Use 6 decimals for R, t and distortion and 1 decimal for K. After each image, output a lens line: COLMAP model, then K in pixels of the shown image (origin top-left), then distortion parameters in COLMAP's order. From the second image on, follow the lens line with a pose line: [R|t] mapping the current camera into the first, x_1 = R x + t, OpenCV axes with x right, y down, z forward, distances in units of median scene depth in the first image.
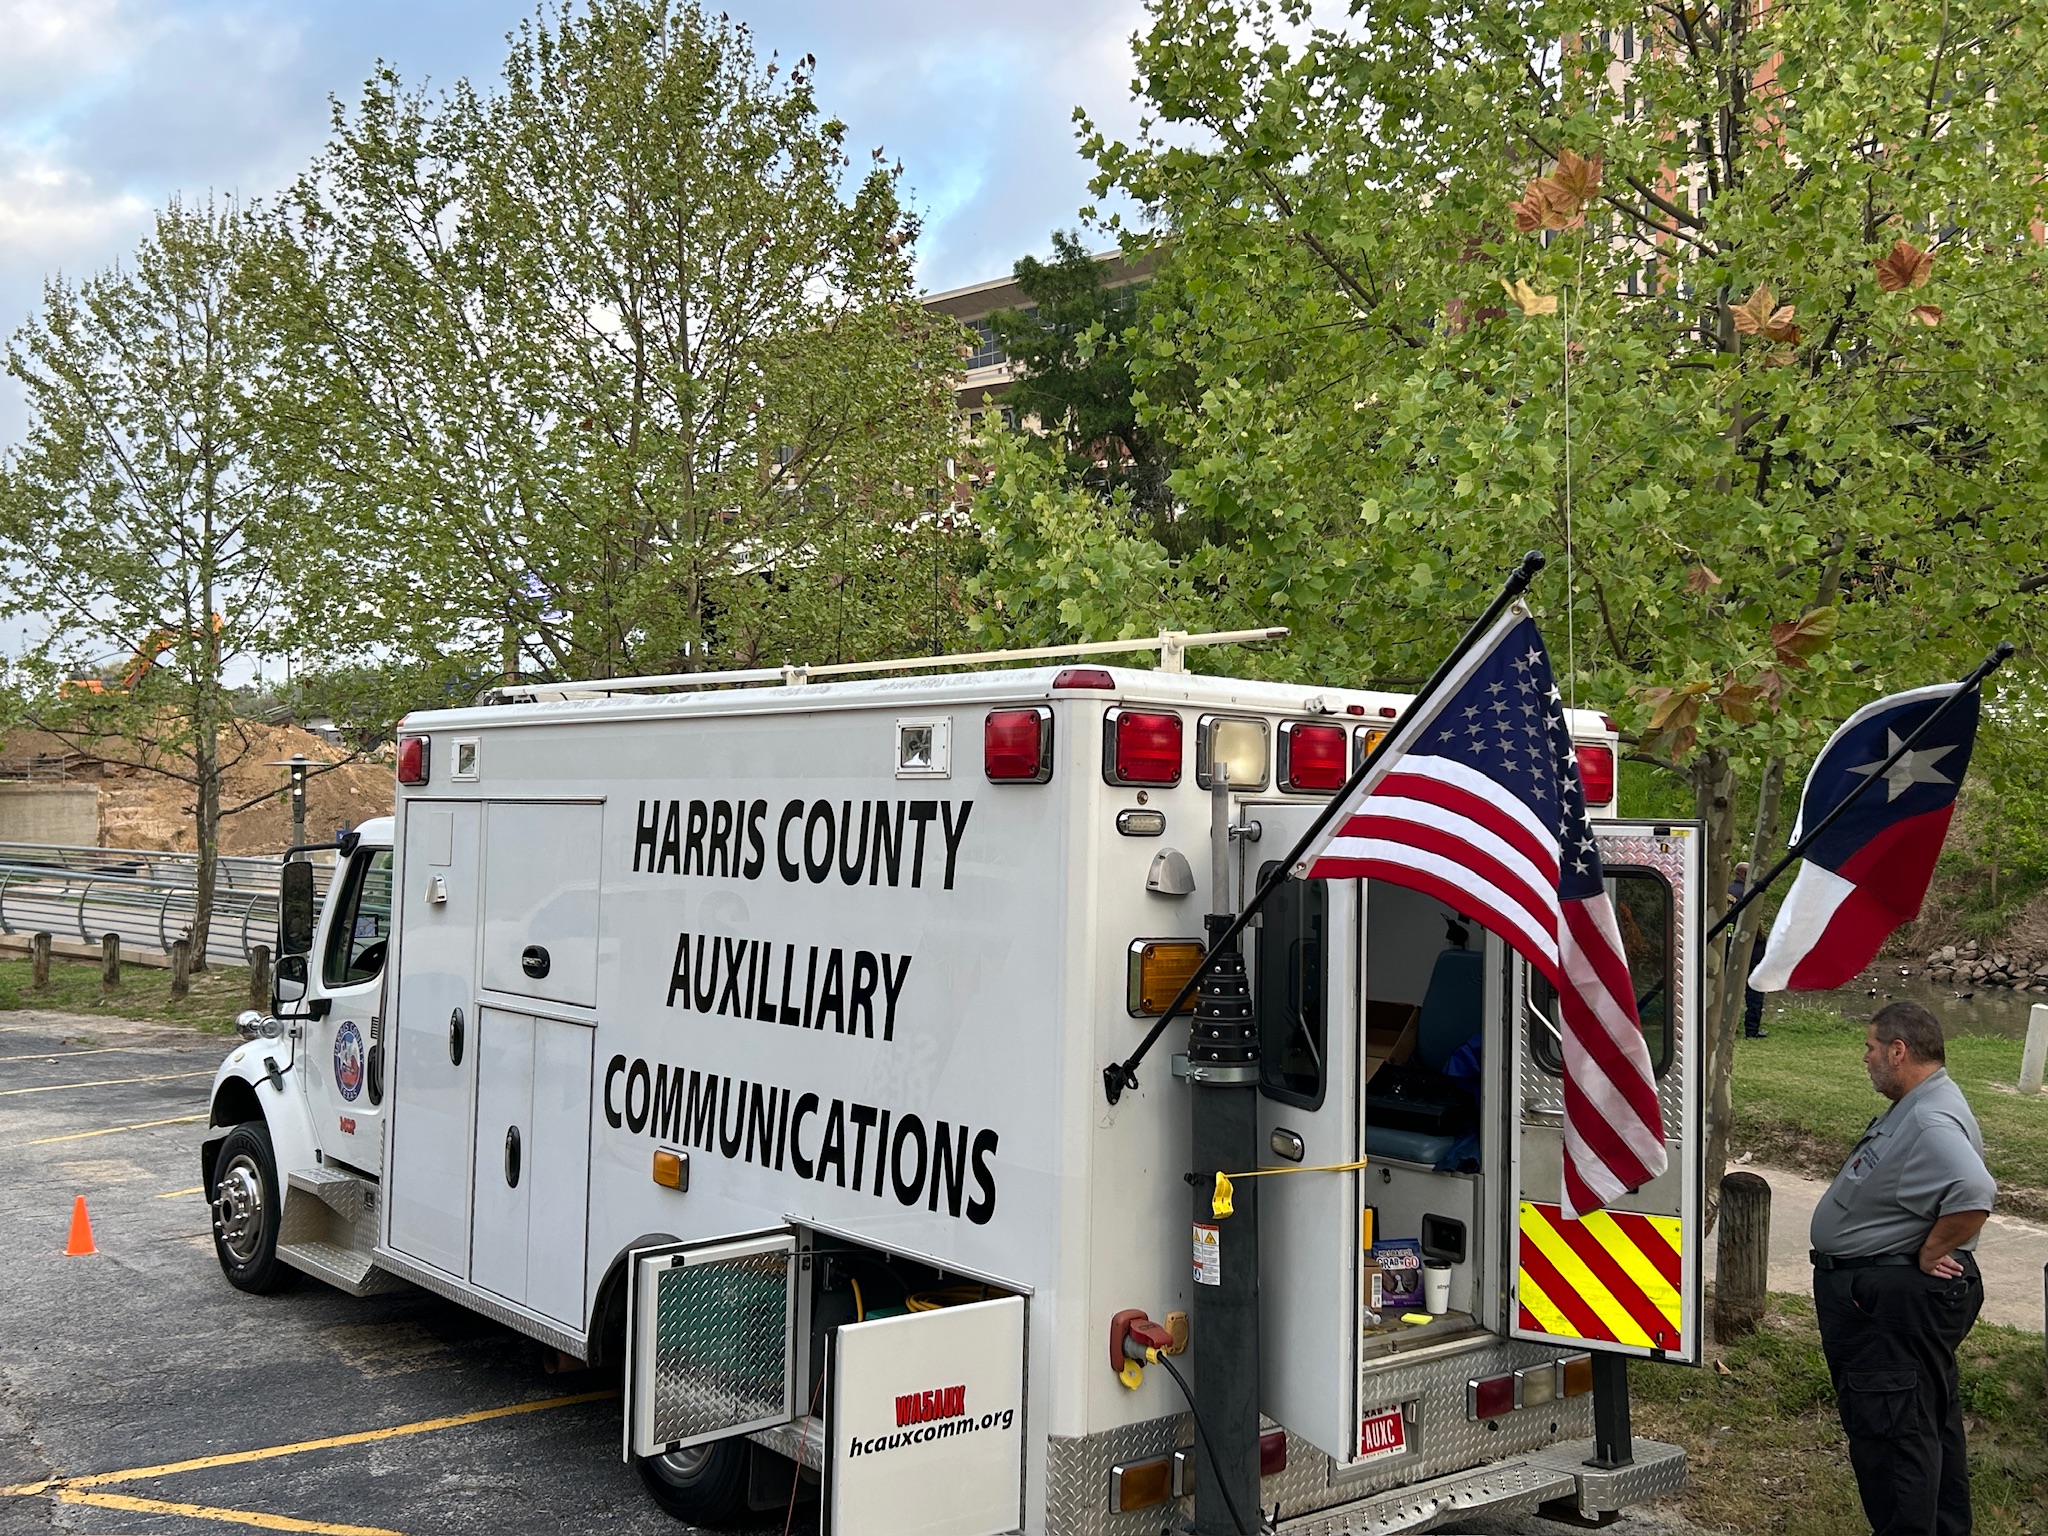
lens RADIAL K [[2016.8, 0, 1029.2], [0, 2016.8, 749.4], [0, 0, 1]] dist [0.106278, -0.217404]
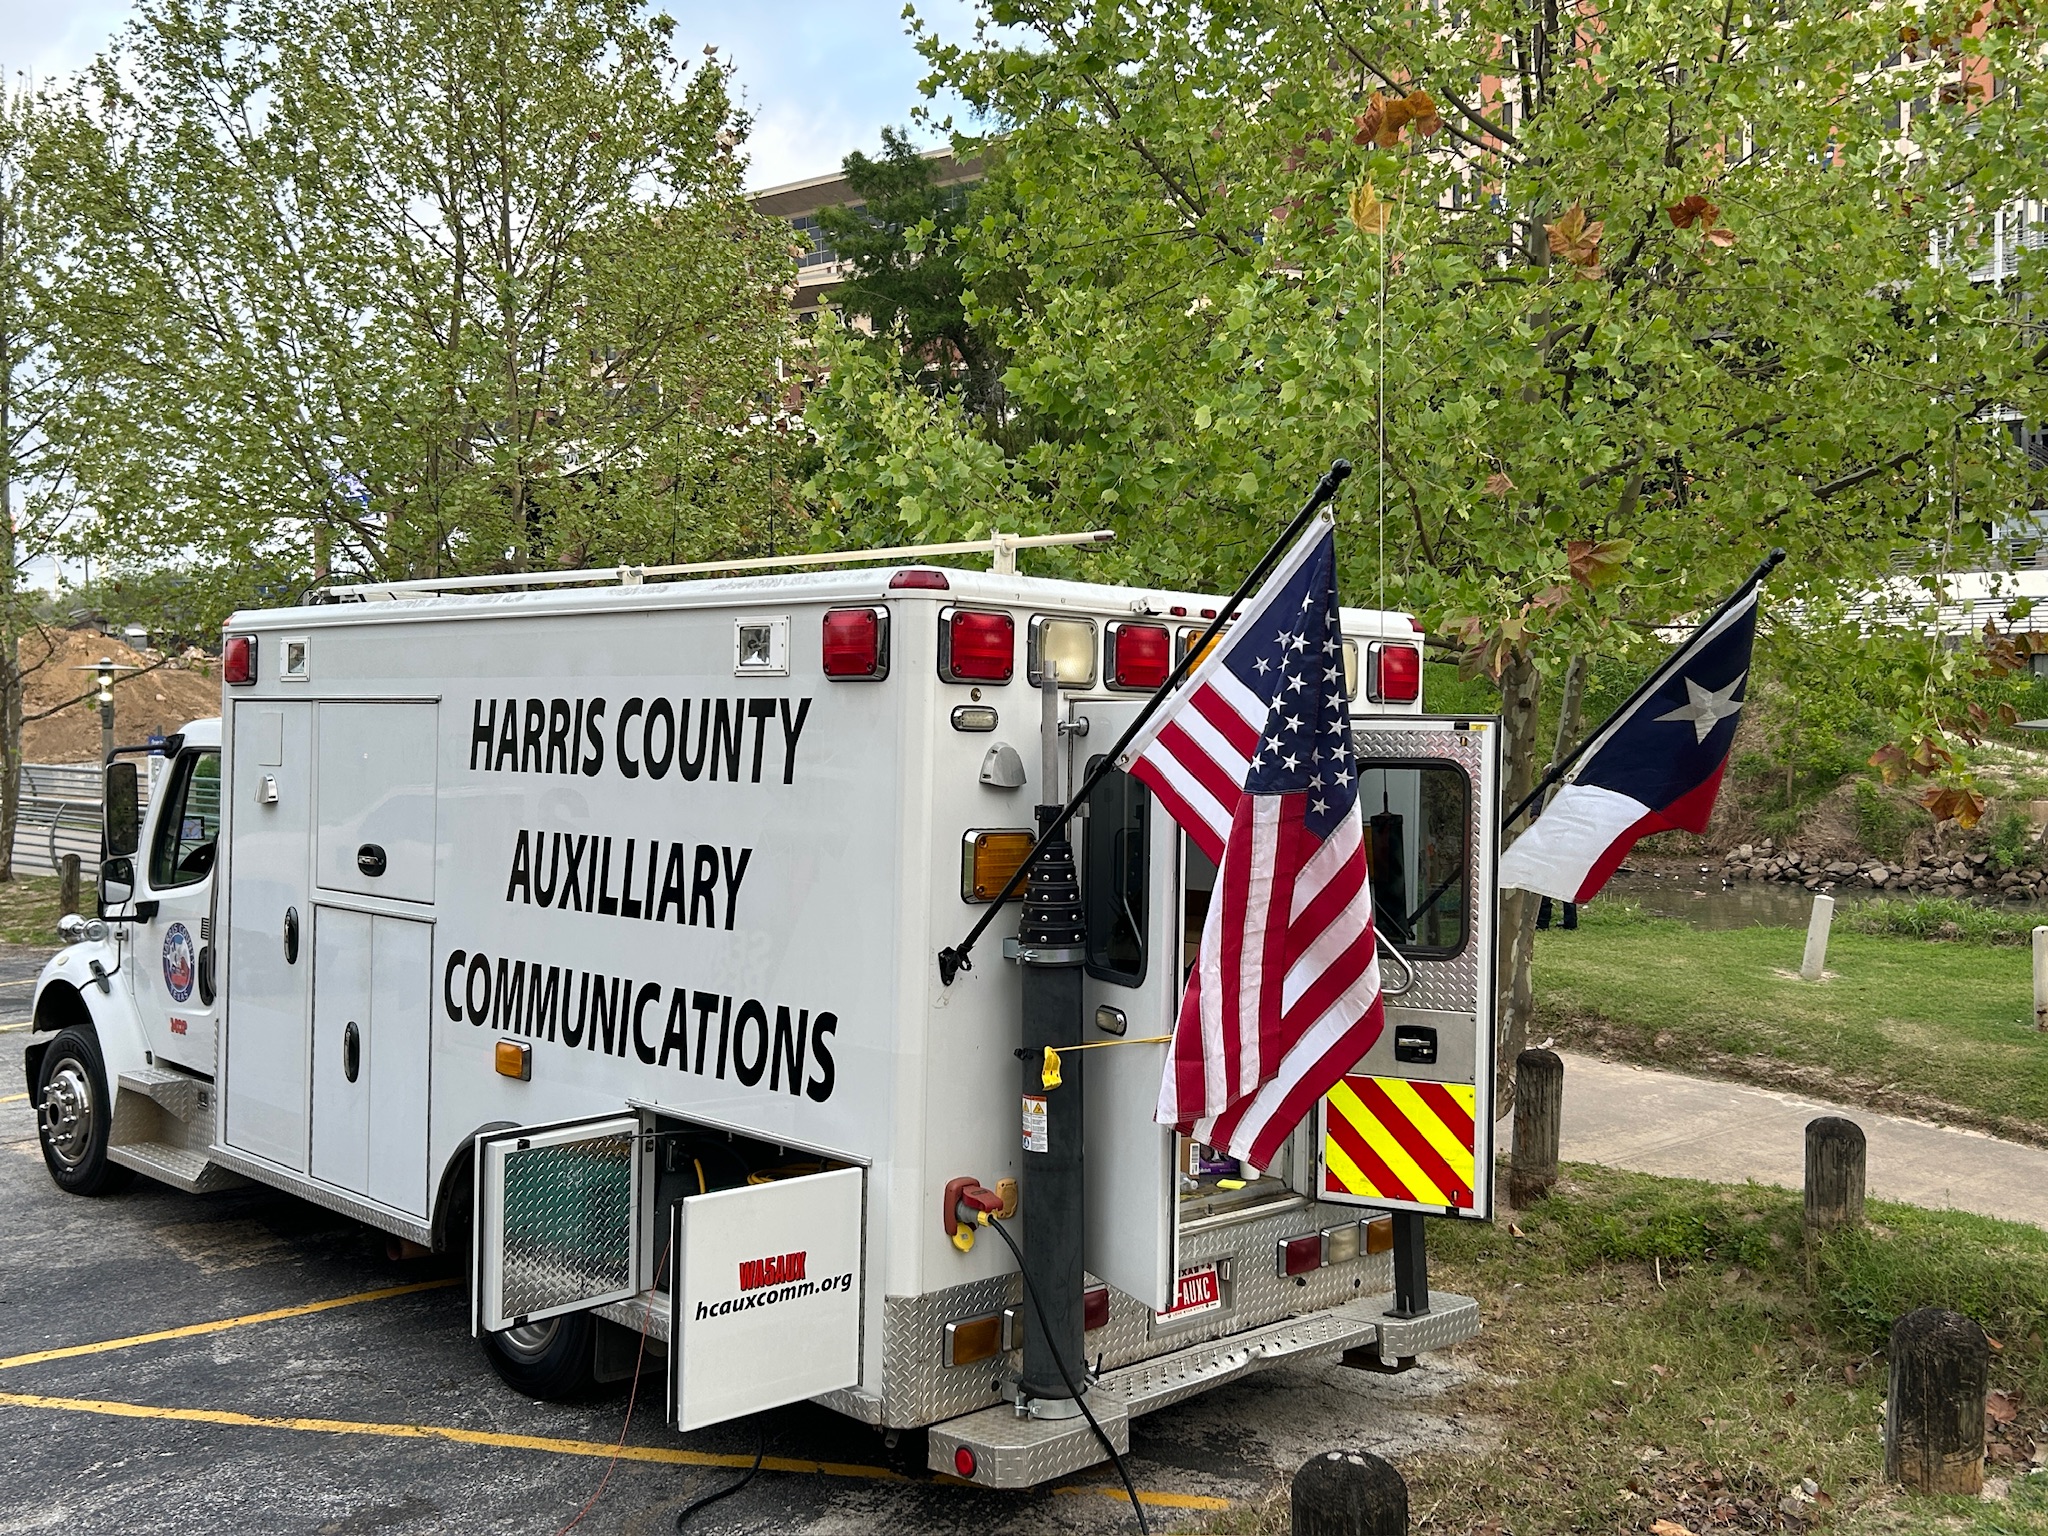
lens RADIAL K [[2021.8, 0, 1027.2], [0, 2021.8, 760.6], [0, 0, 1]] dist [0.111198, -0.262758]
pose [[0.996621, -0.003432, 0.082071, -0.002189], [-0.000781, 0.998686, 0.051249, 0.003567], [-0.082139, -0.051140, 0.995308, -0.032615]]
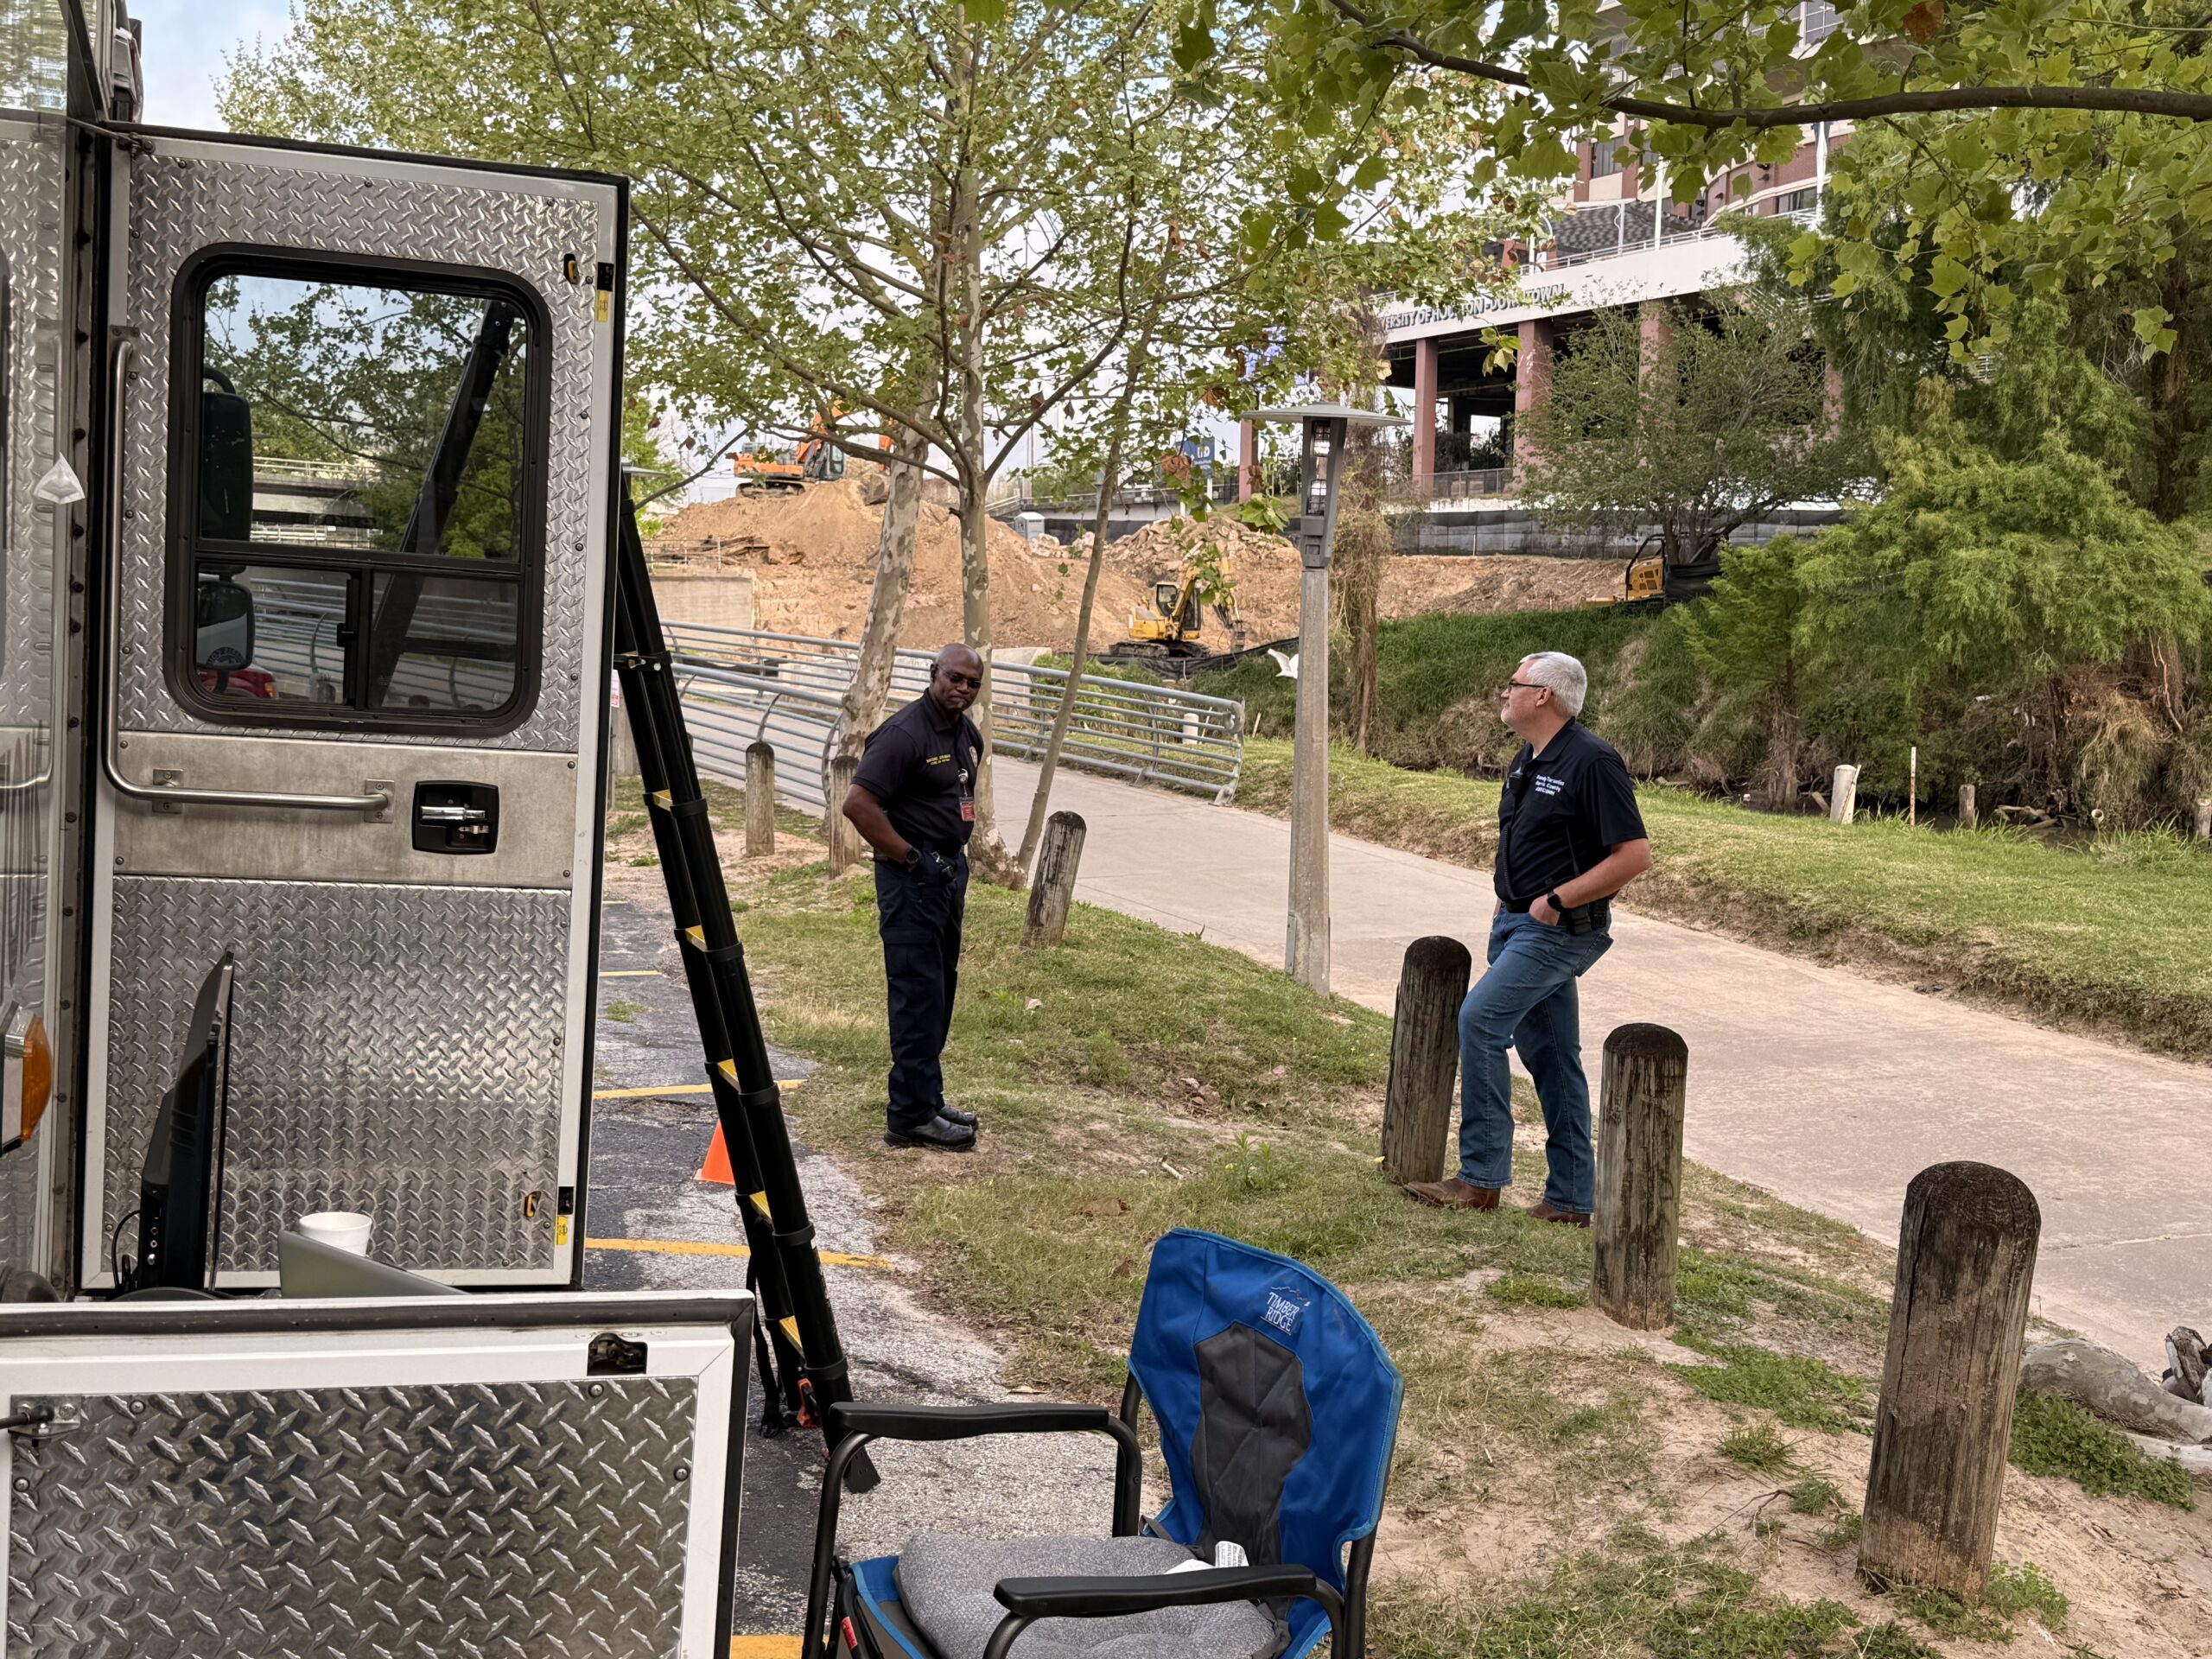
lens RADIAL K [[2413.0, 0, 1106.0], [0, 2413.0, 829.5], [0, 0, 1]] dist [0.119683, -0.026349]
pose [[0.943097, 0.059029, -0.327237, 0.354039], [-0.024393, 0.993747, 0.108958, 0.134558], [0.331623, -0.094776, 0.938639, 0.896731]]
